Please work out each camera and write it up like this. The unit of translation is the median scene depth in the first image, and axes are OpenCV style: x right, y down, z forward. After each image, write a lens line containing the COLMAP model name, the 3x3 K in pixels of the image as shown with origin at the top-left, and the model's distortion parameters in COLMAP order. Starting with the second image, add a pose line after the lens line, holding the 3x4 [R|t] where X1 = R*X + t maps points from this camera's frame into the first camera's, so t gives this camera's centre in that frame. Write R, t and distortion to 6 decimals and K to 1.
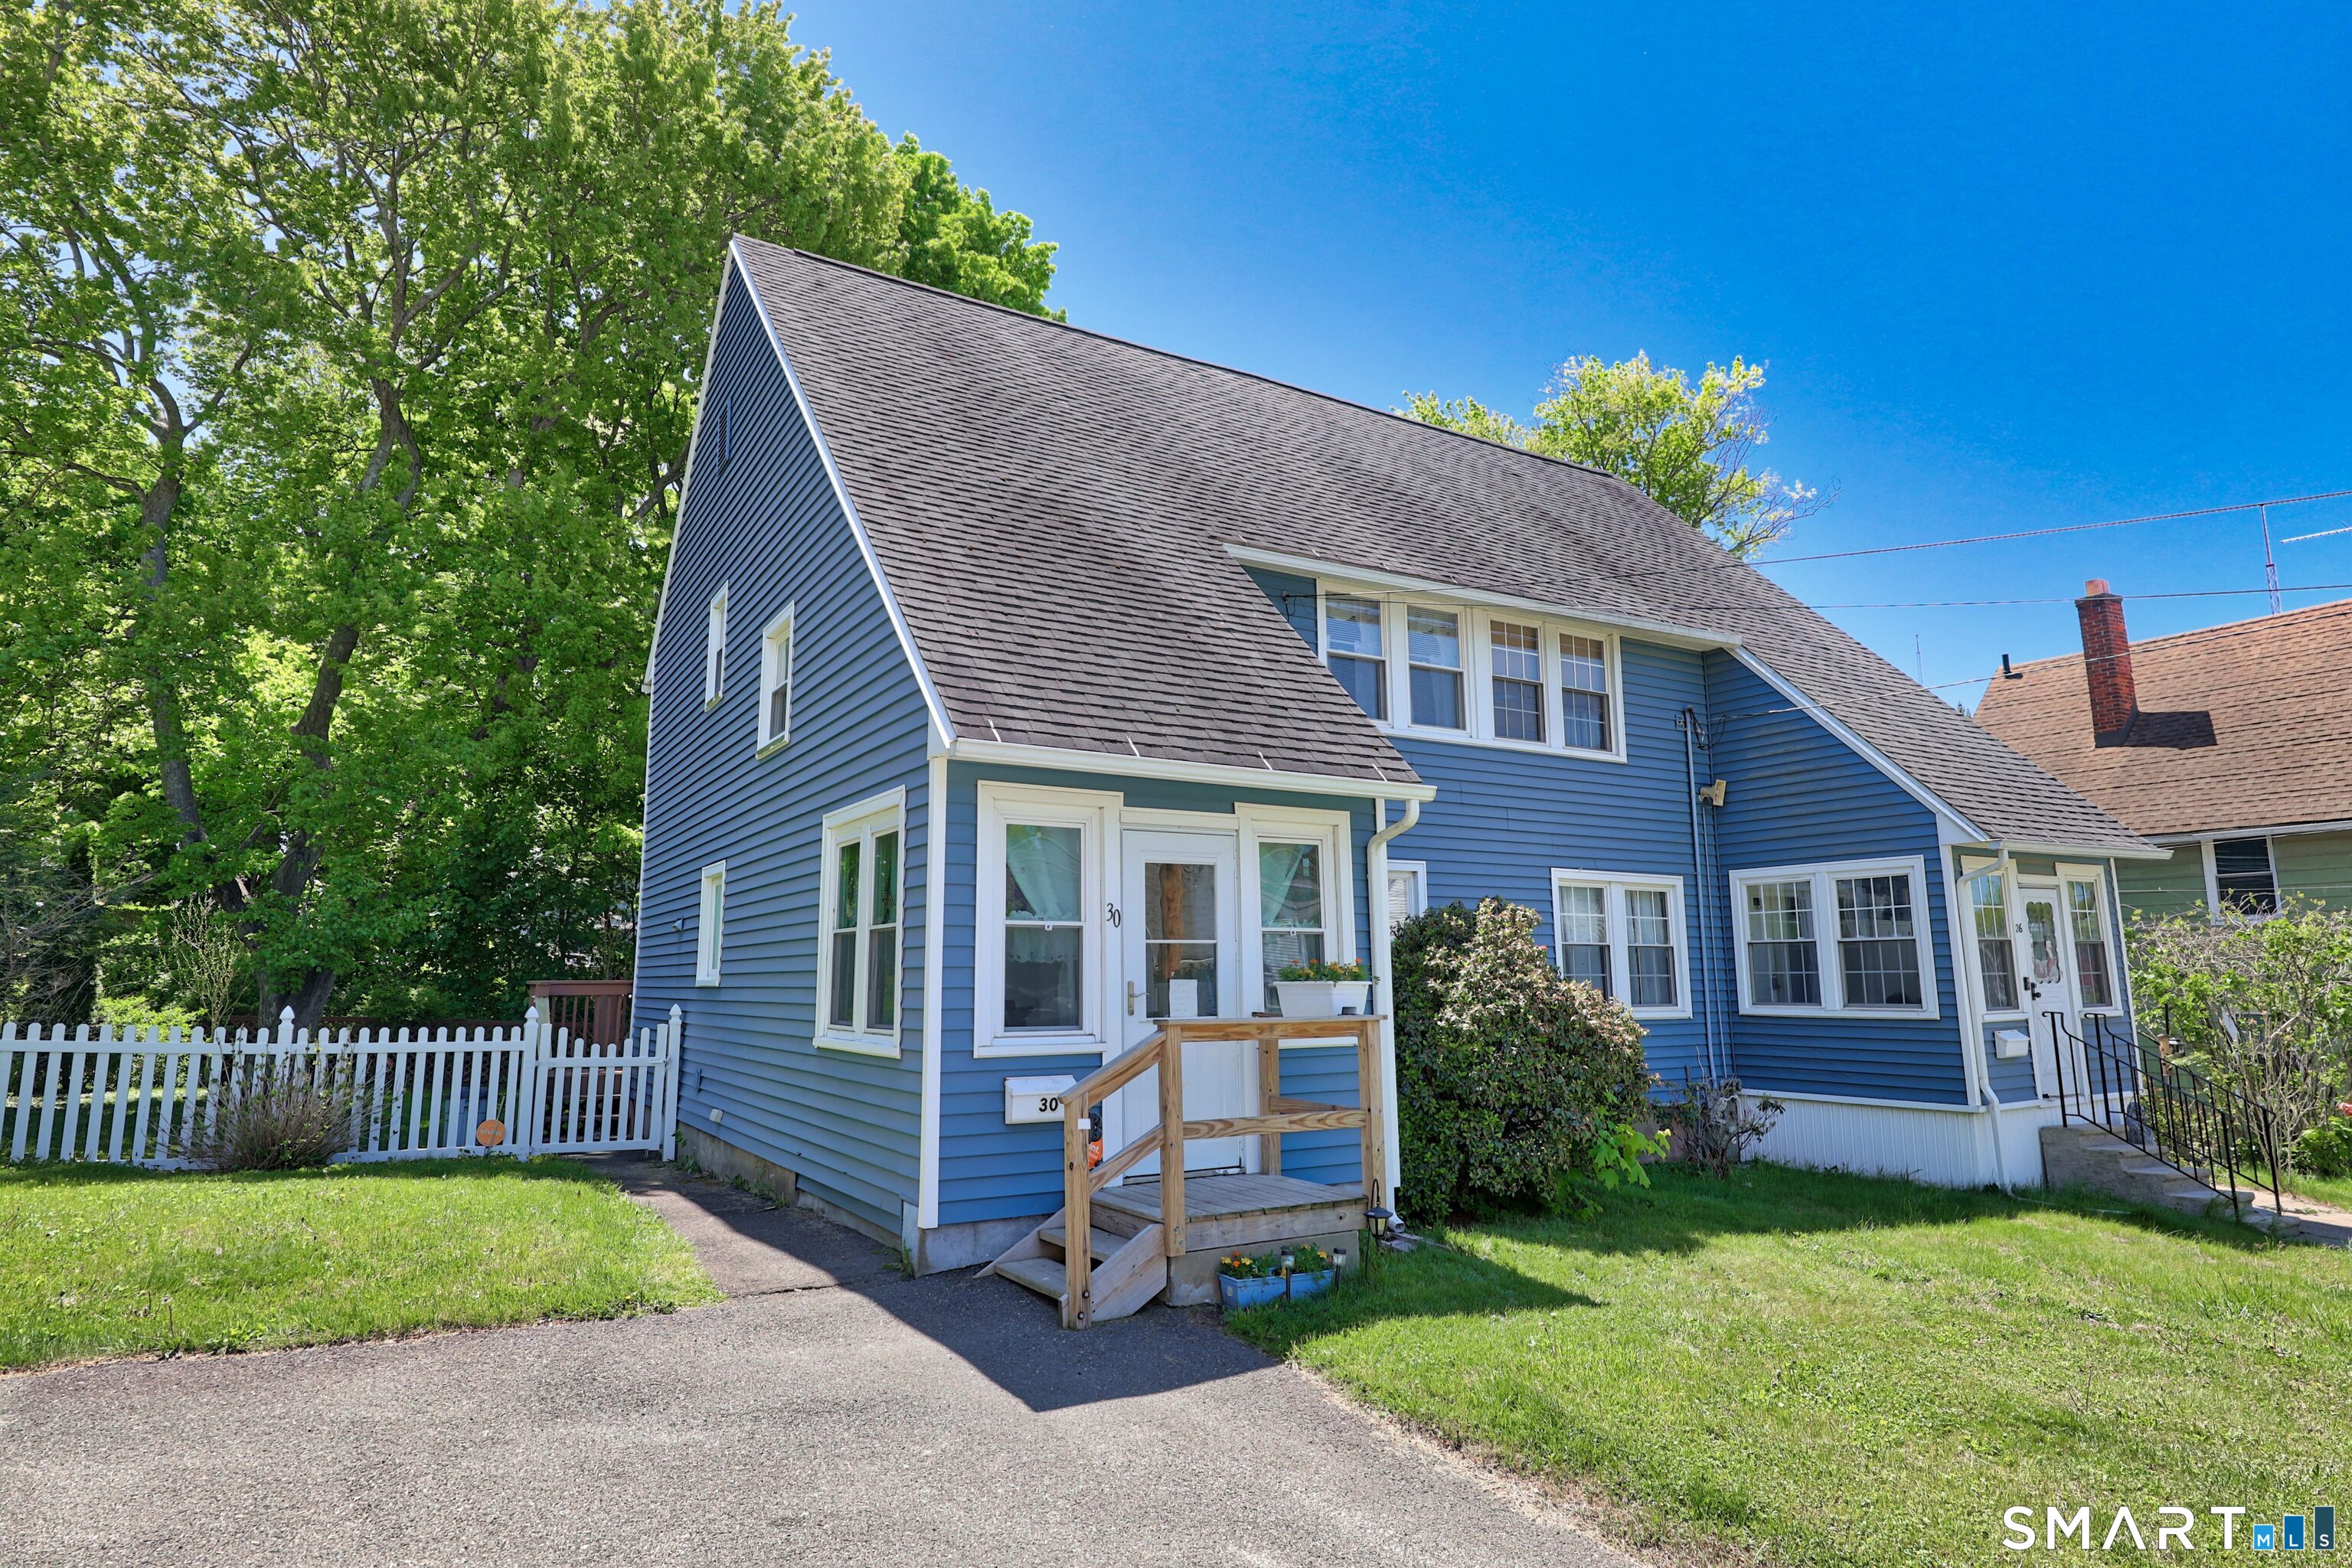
lens RADIAL K [[1225.1, 0, 1176.0], [0, 1225.1, 784.0], [0, 0, 1]] dist [0.000791, 0.000688]
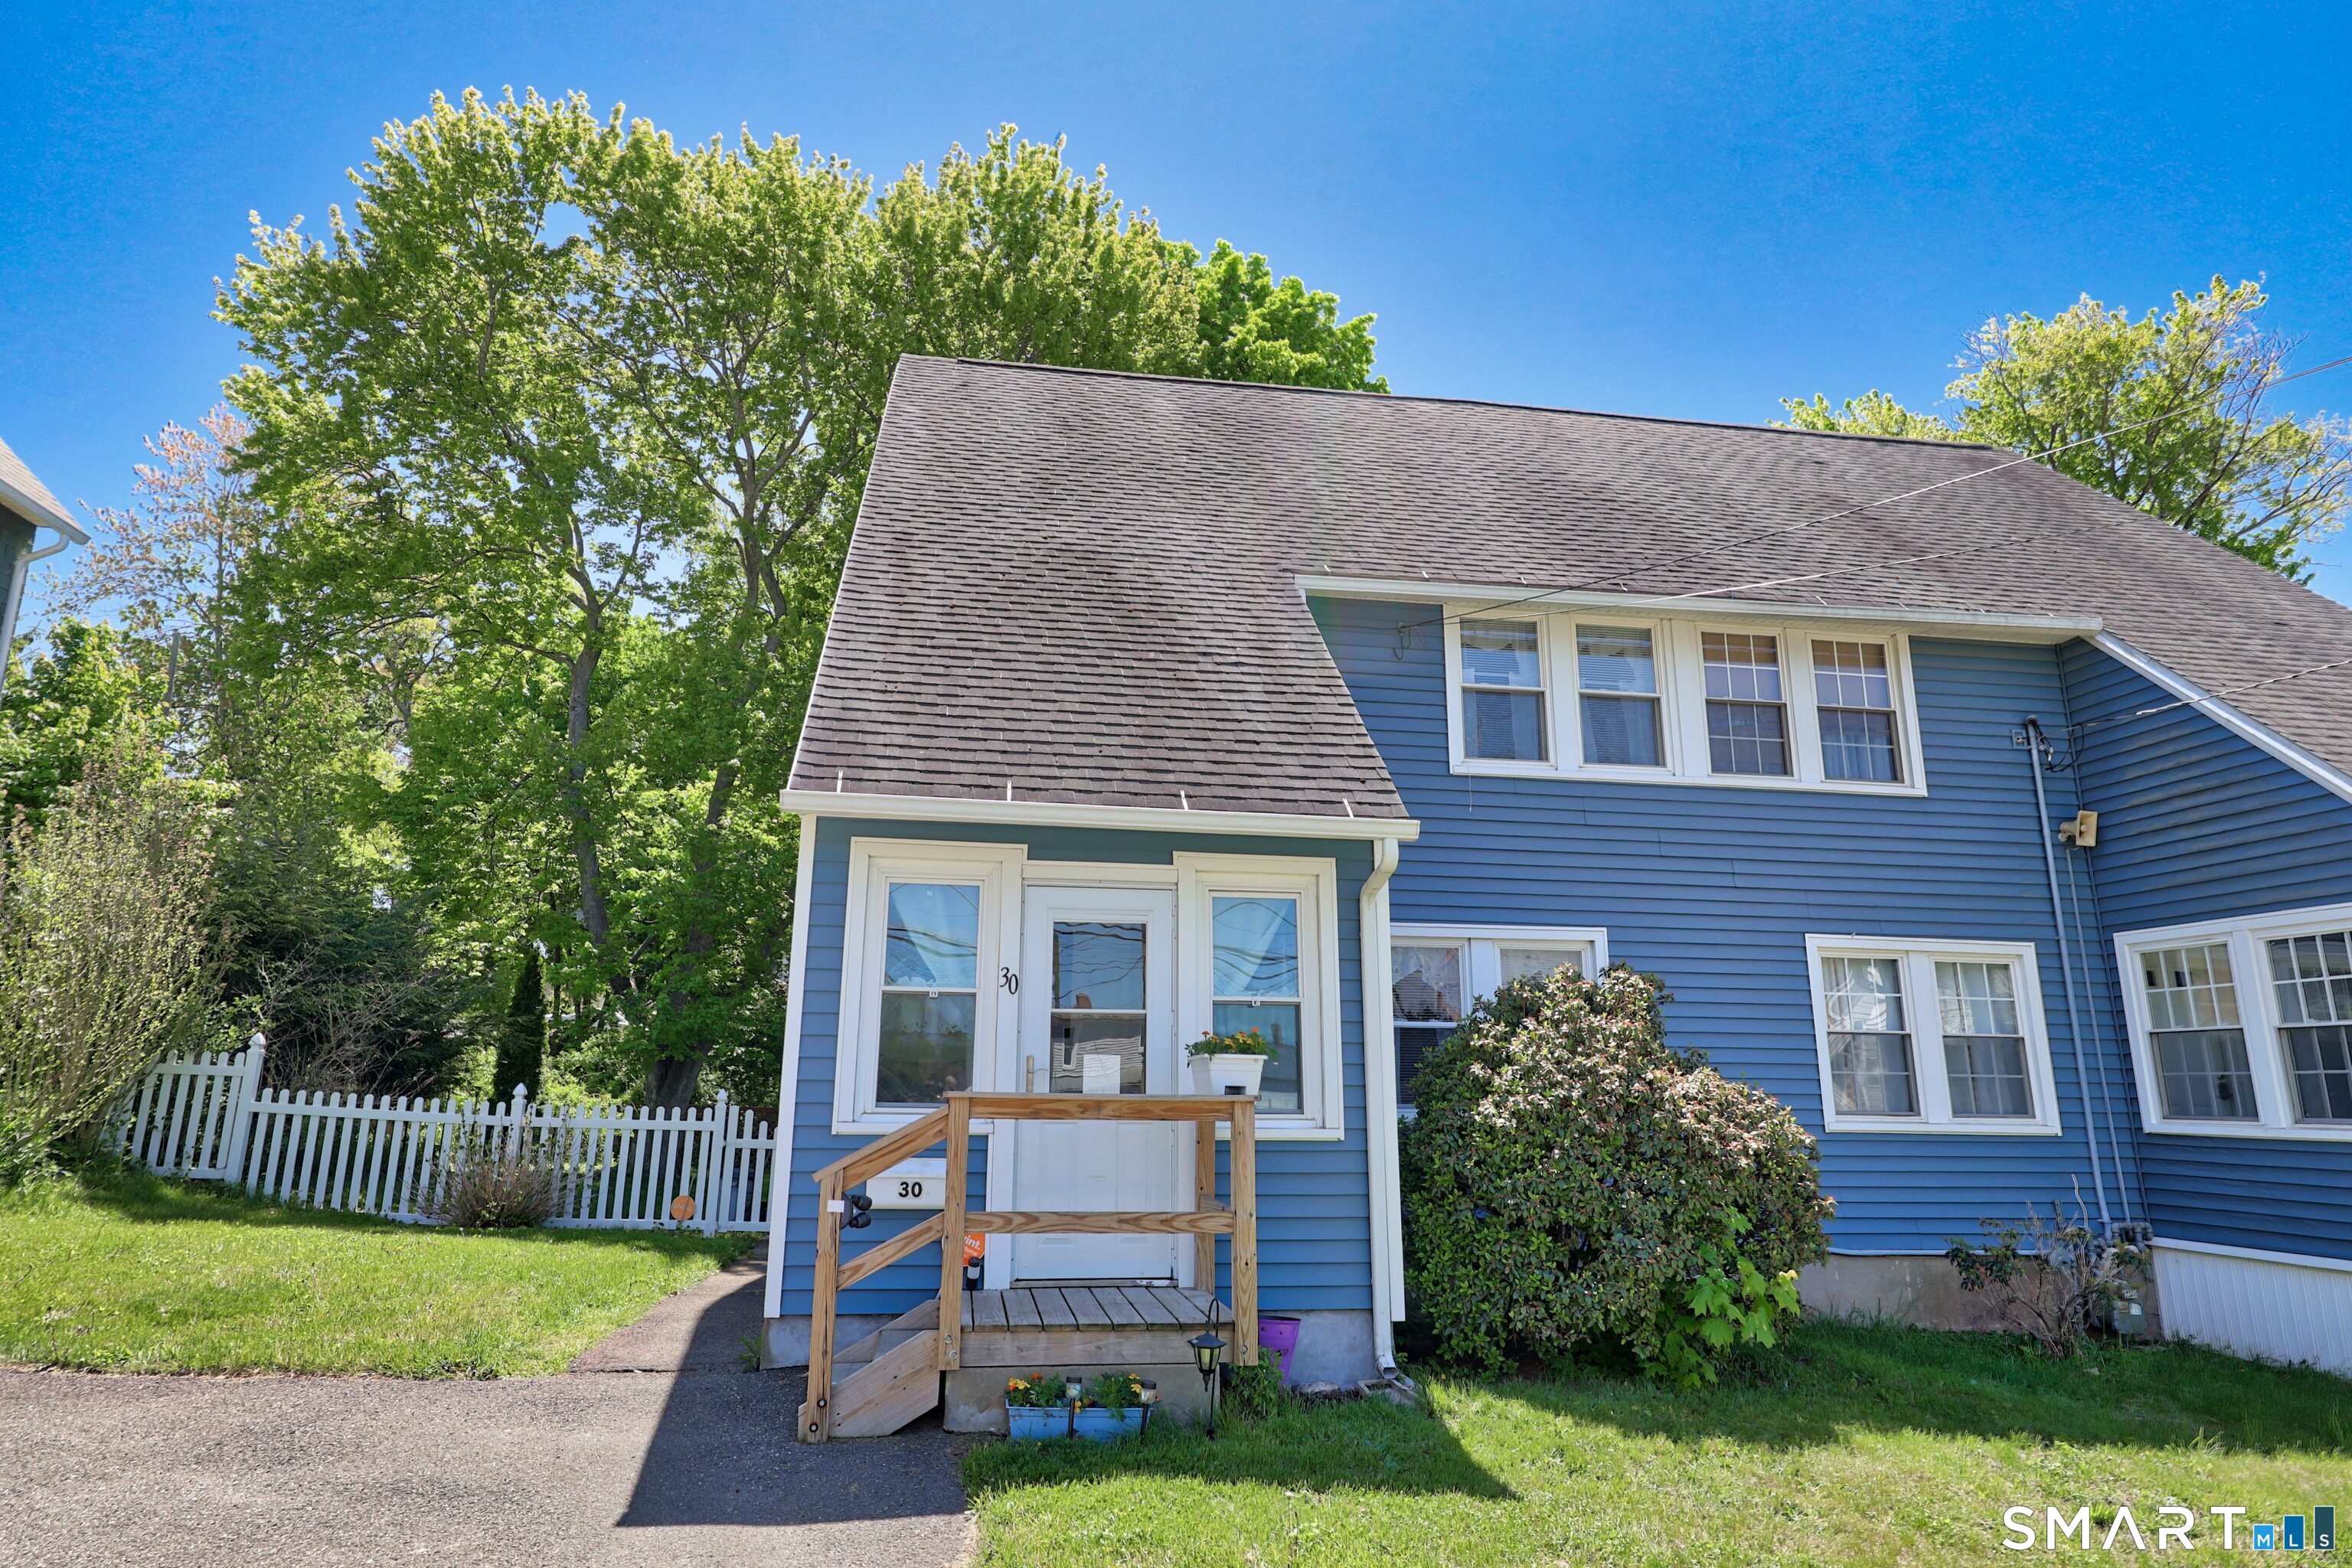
lens RADIAL K [[1259.7, 0, 1161.9], [0, 1259.7, 788.9], [0, 0, 1]] dist [0.002624, 0.000260]
pose [[0.931708, -0.068687, -0.356655, 0.226759], [0.041093, 0.995585, -0.084386, 0.028627], [0.360877, 0.063967, 0.930417, 0.097646]]
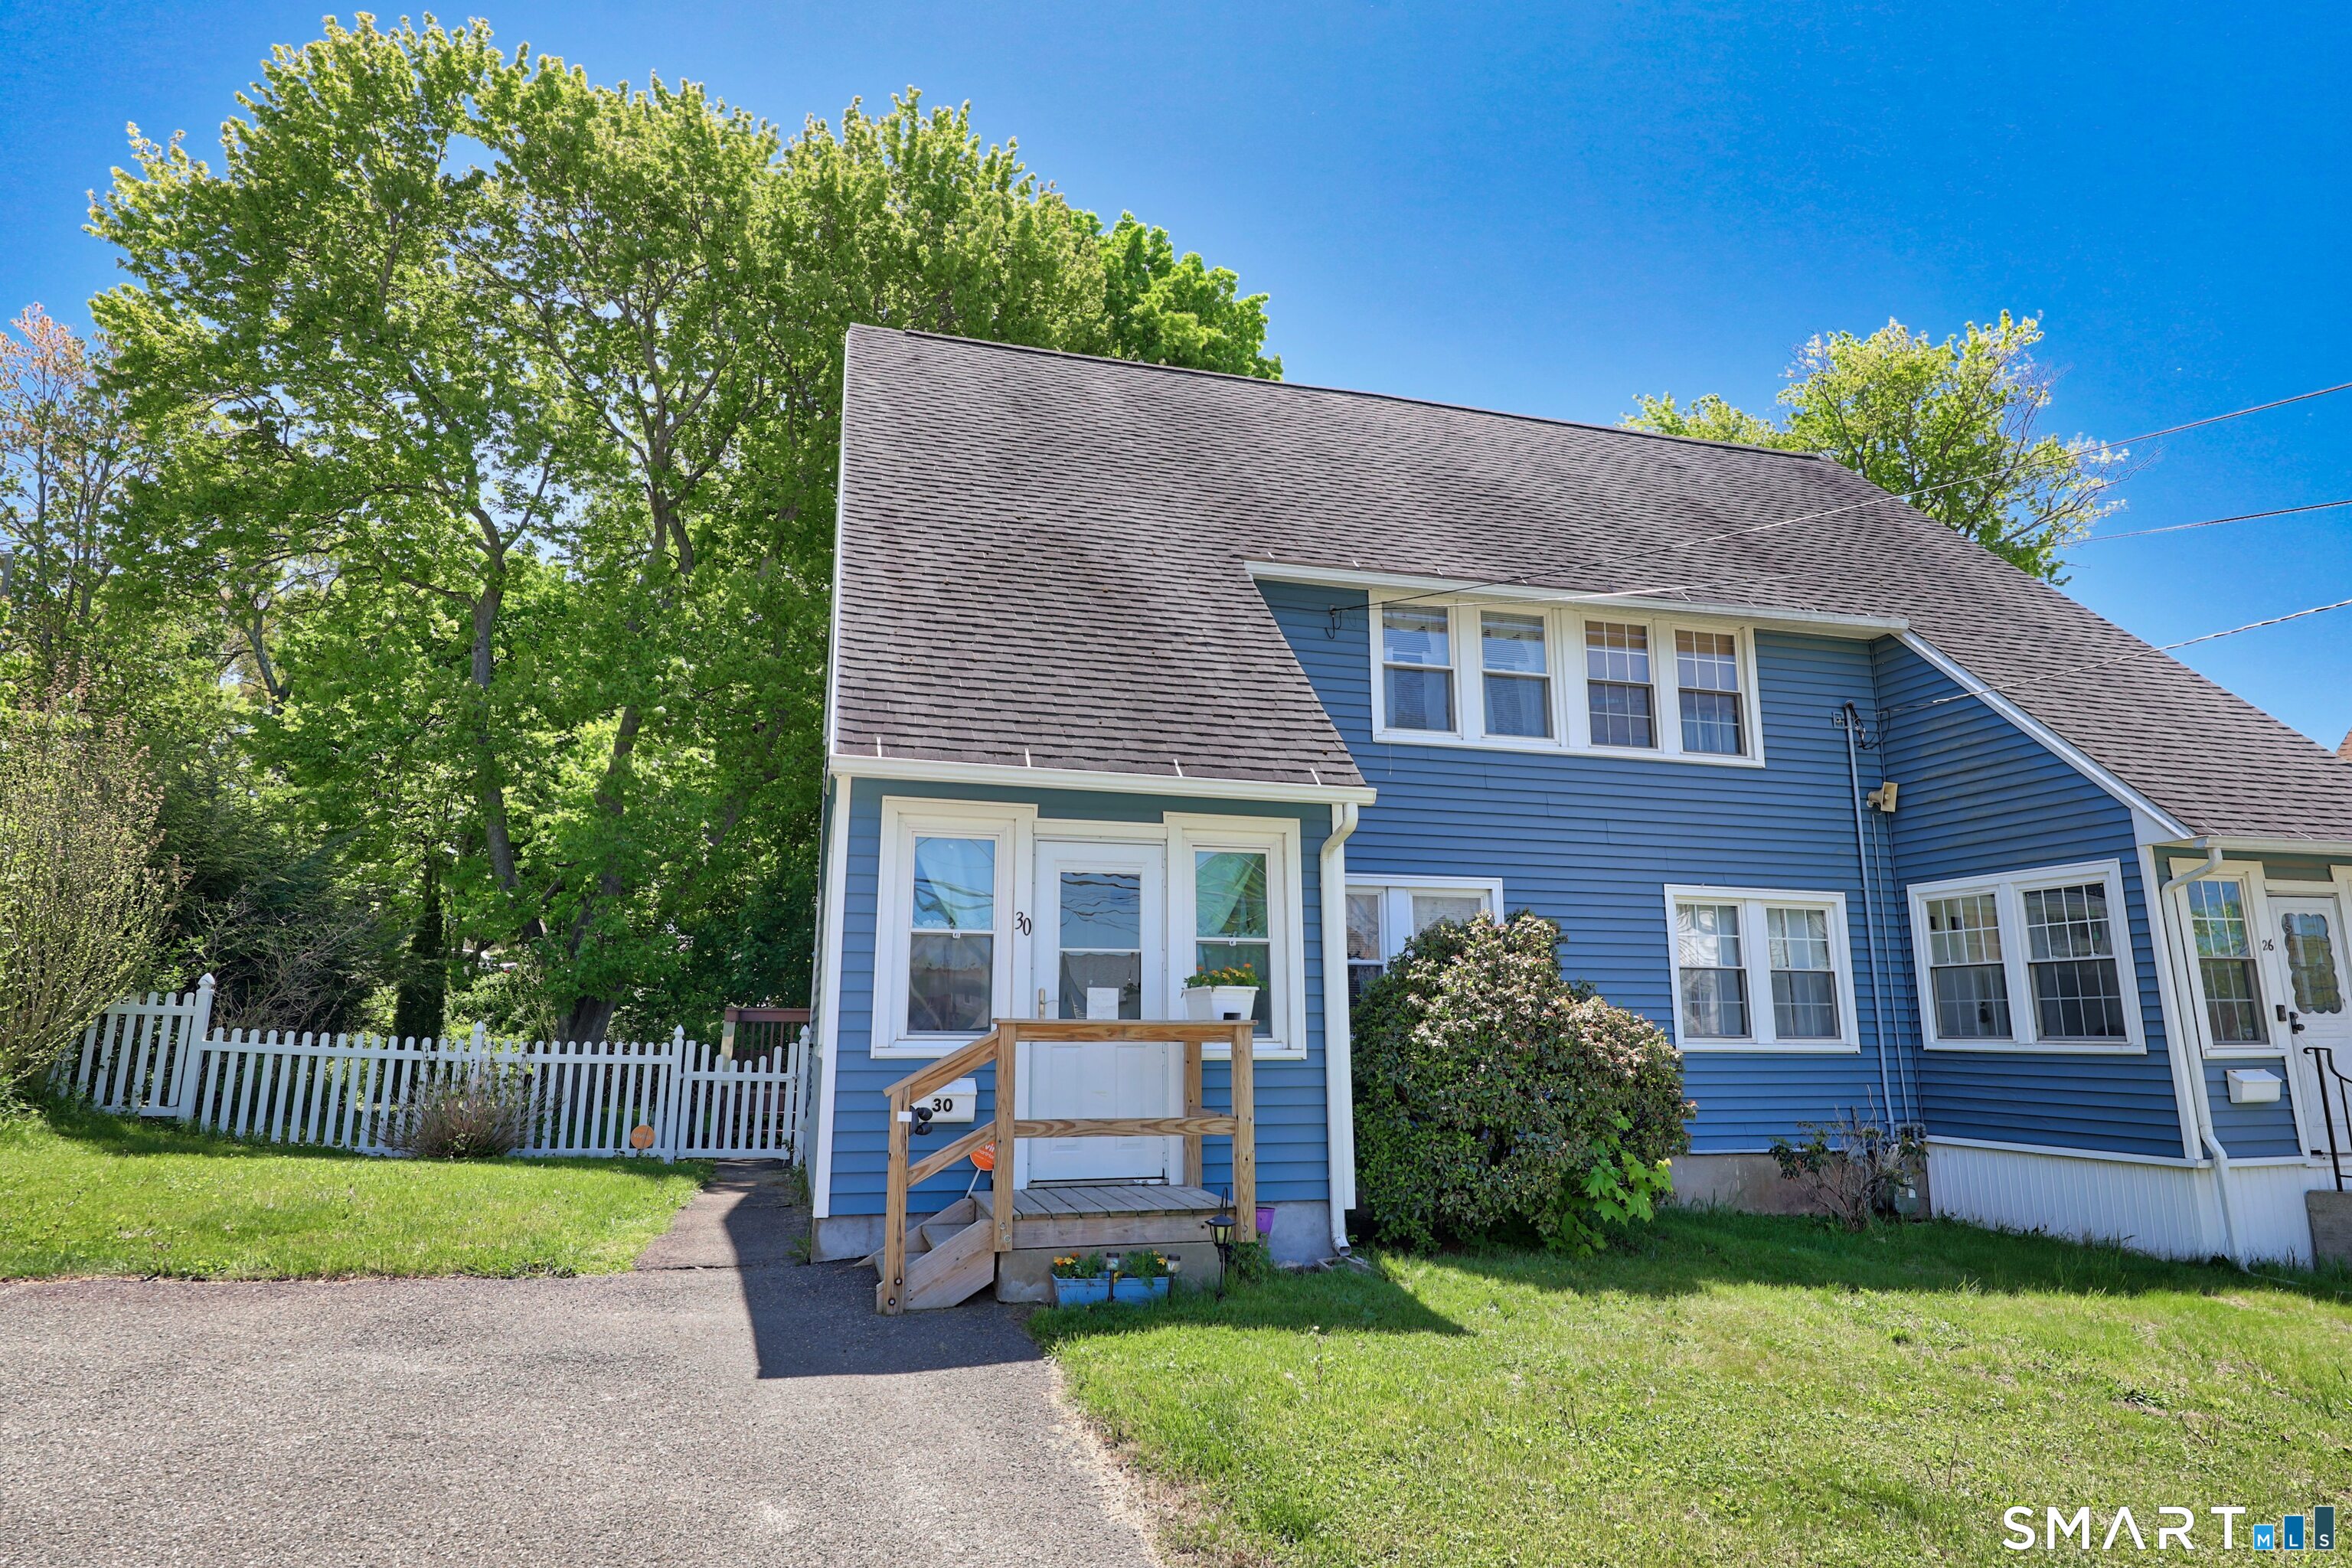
lens RADIAL K [[1225.1, 0, 1176.0], [0, 1225.1, 784.0], [0, 0, 1]] dist [0.000791, 0.000688]
pose [[0.968142, -0.040900, -0.247039, 0.190679], [0.031534, 0.998630, -0.041753, 0.021474], [0.248408, 0.032633, 0.968106, 0.019817]]
